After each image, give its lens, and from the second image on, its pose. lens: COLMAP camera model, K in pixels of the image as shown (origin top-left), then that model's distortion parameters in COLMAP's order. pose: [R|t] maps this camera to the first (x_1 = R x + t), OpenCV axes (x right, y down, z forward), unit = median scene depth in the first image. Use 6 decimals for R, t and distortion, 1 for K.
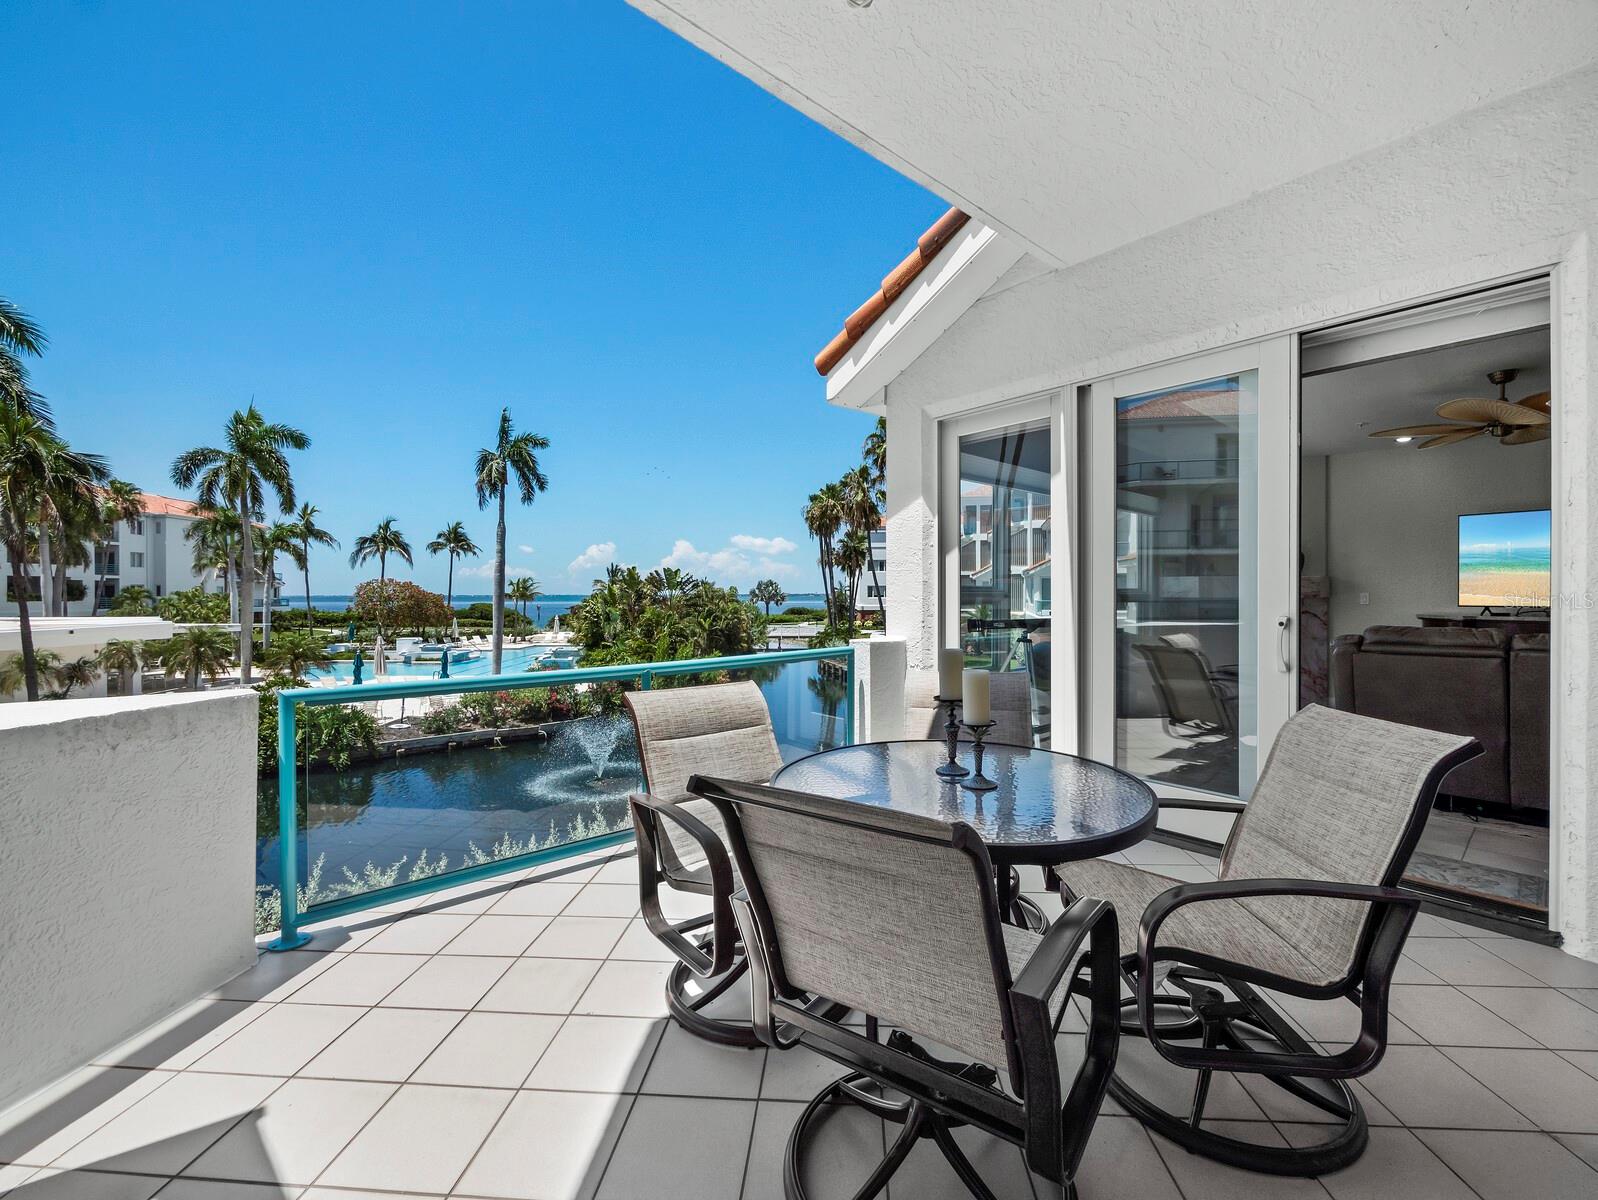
lens RADIAL K [[673.7, 0, 798.6], [0, 673.7, 595.1], [0, 0, 1]] dist [-0.005843, 0.001474]
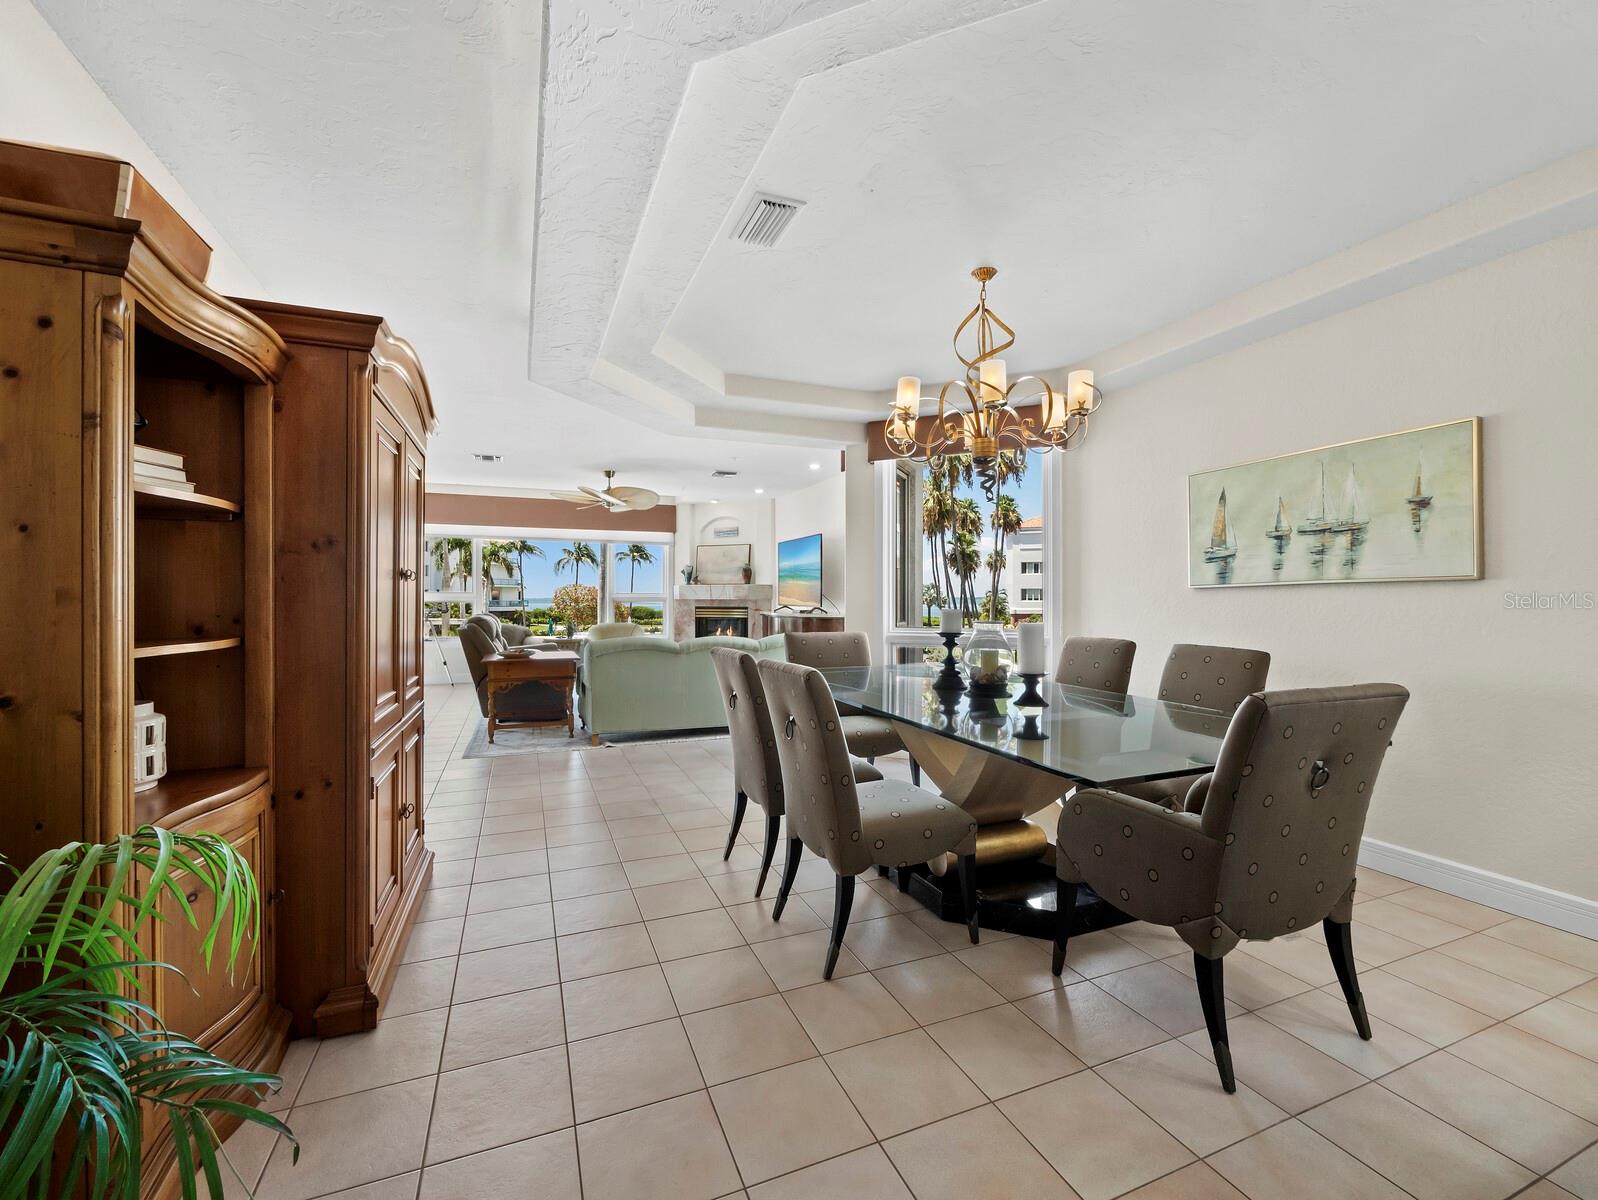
lens RADIAL K [[673.7, 0, 801.1], [0, 673.7, 598.6], [0, 0, 1]] dist [-0.005843, 0.001474]
pose [[0.949013, 0.002740, -0.315224, 0.186106], [-0.002500, 0.999996, 0.001166, -0.000200], [0.315226, -0.000319, 0.949017, -0.040023]]
